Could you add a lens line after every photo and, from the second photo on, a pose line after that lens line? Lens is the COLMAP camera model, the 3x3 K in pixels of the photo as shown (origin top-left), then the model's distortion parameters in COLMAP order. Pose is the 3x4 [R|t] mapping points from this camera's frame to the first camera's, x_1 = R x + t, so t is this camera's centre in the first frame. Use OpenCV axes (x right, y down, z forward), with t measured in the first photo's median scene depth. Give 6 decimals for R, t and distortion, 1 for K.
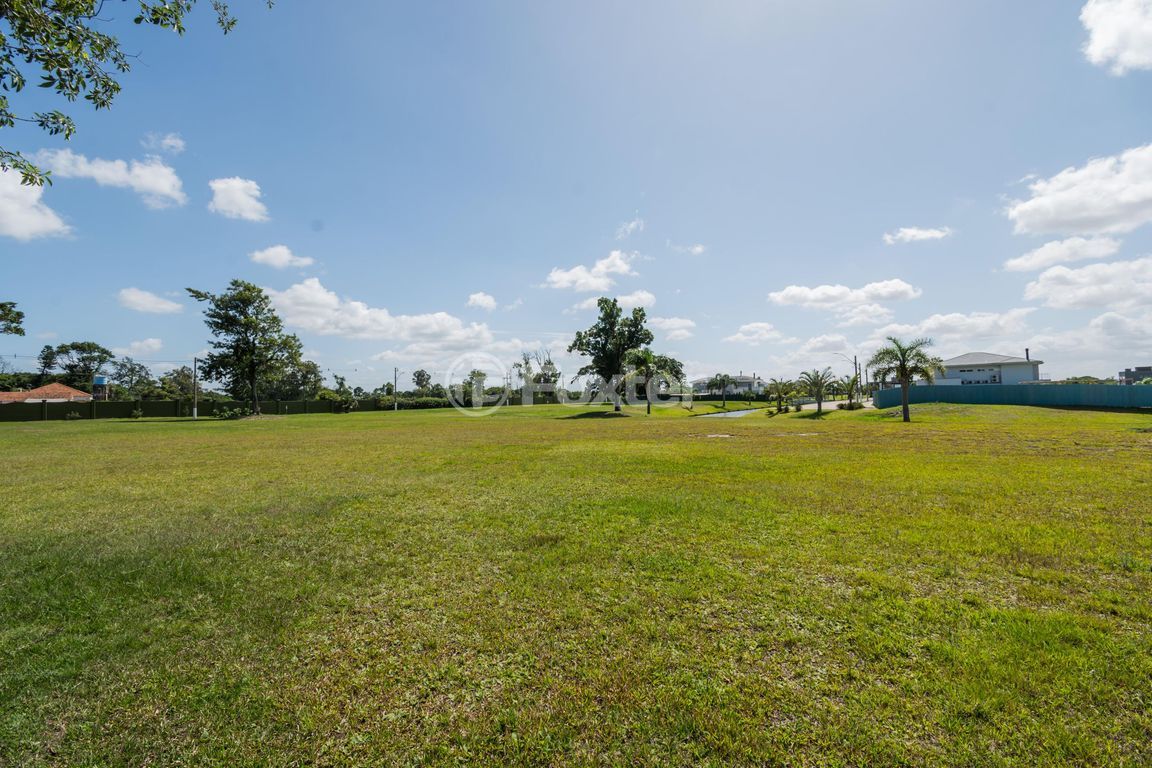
lens RADIAL K [[500.6, 0, 573.6], [0, 500.6, 416.8], [0, 0, 1]] dist [0.023245, -0.018621]
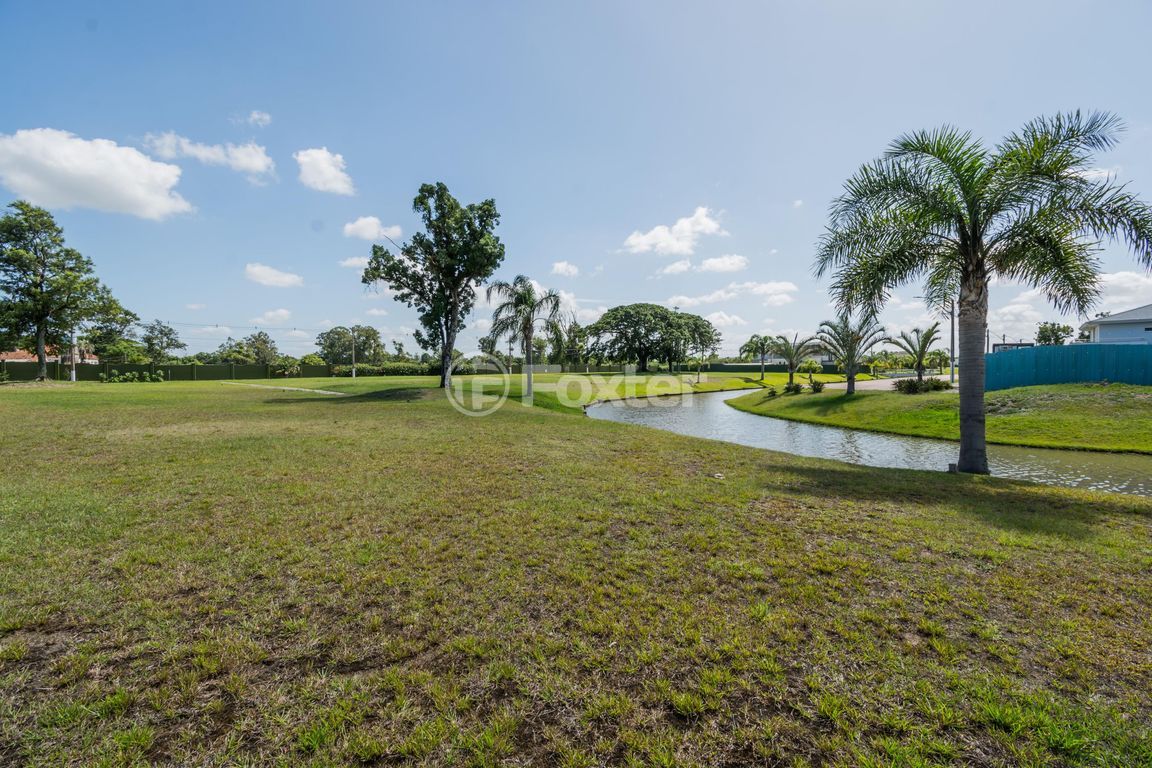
lens RADIAL K [[500.6, 0, 578.3], [0, 500.6, 387.3], [0, 0, 1]] dist [0.023245, -0.018621]
pose [[0.983399, 0.019822, -0.180370, 0.104750], [-0.019228, 0.999802, 0.005044, -0.005202], [0.180434, -0.001492, 0.983586, 0.146963]]
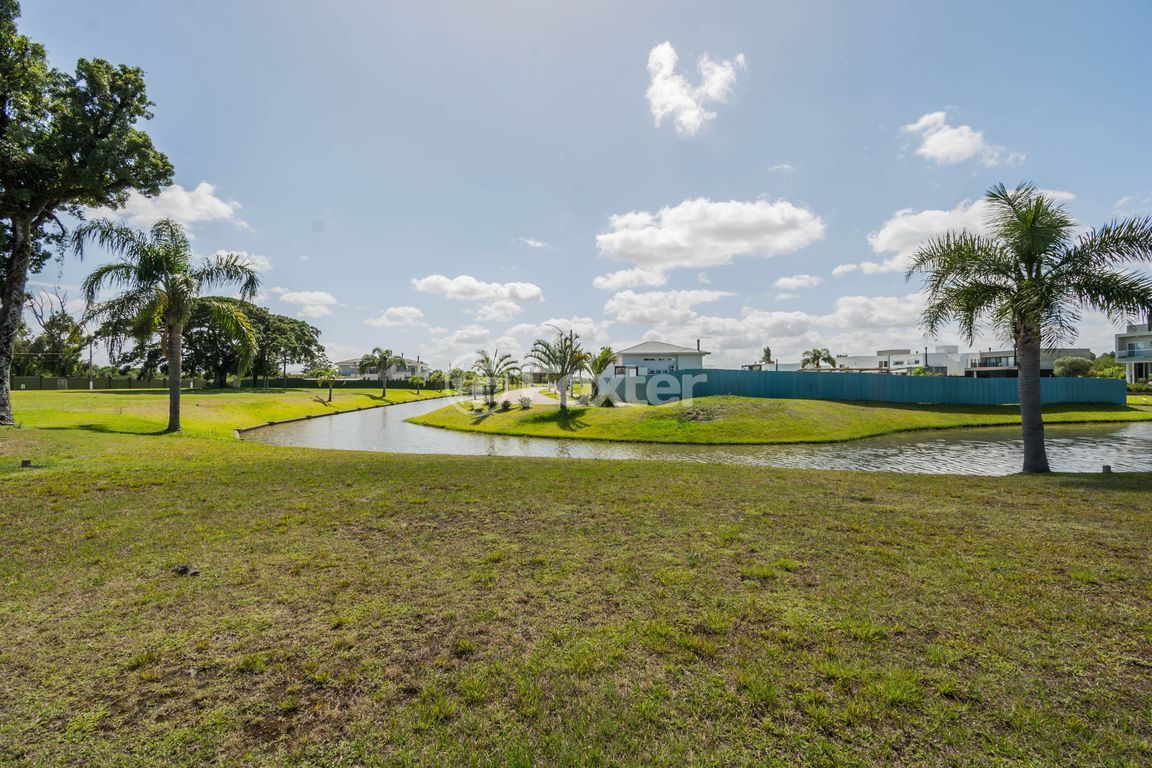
lens RADIAL K [[500.6, 0, 575.5], [0, 500.6, 389.4], [0, 0, 1]] dist [0.023245, -0.018621]
pose [[0.782229, 0.010642, 0.622901, 0.049534], [0.007572, 0.999618, -0.026586, -0.006393], [-0.622946, 0.025513, 0.781849, 0.191462]]
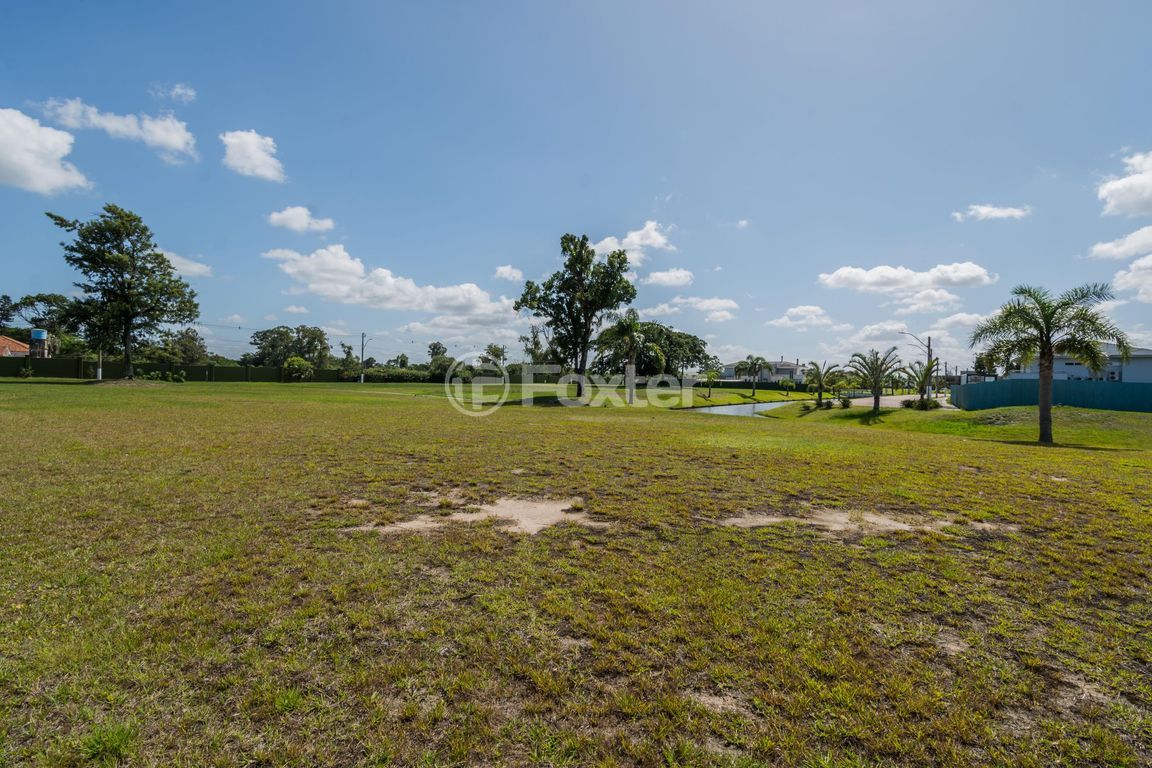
lens RADIAL K [[521.2, 0, 576.0], [0, 521.2, 393.7], [0, 0, 1]] dist [0.021640, -0.017035]
pose [[0.997253, 0.044827, -0.058965, 0.038521], [-0.045344, 0.998944, -0.007452, -0.002862], [0.058569, 0.010105, 0.998232, 0.083833]]
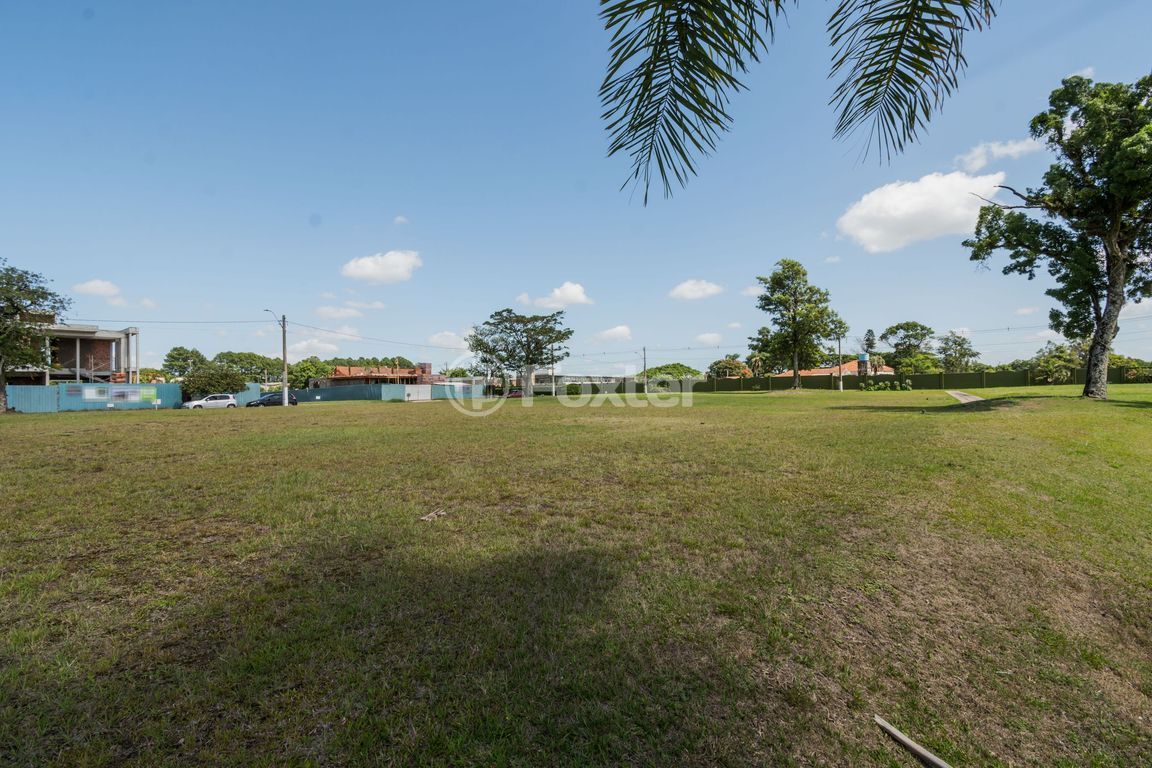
lens RADIAL K [[506.0, 0, 575.2], [0, 506.0, 392.5], [0, 0, 1]] dist [0.025739, -0.019771]
pose [[0.006175, 0.021429, -0.999751, 0.137504], [-0.012374, 0.999695, 0.021351, -0.005034], [0.999904, 0.012239, 0.006438, 0.198834]]
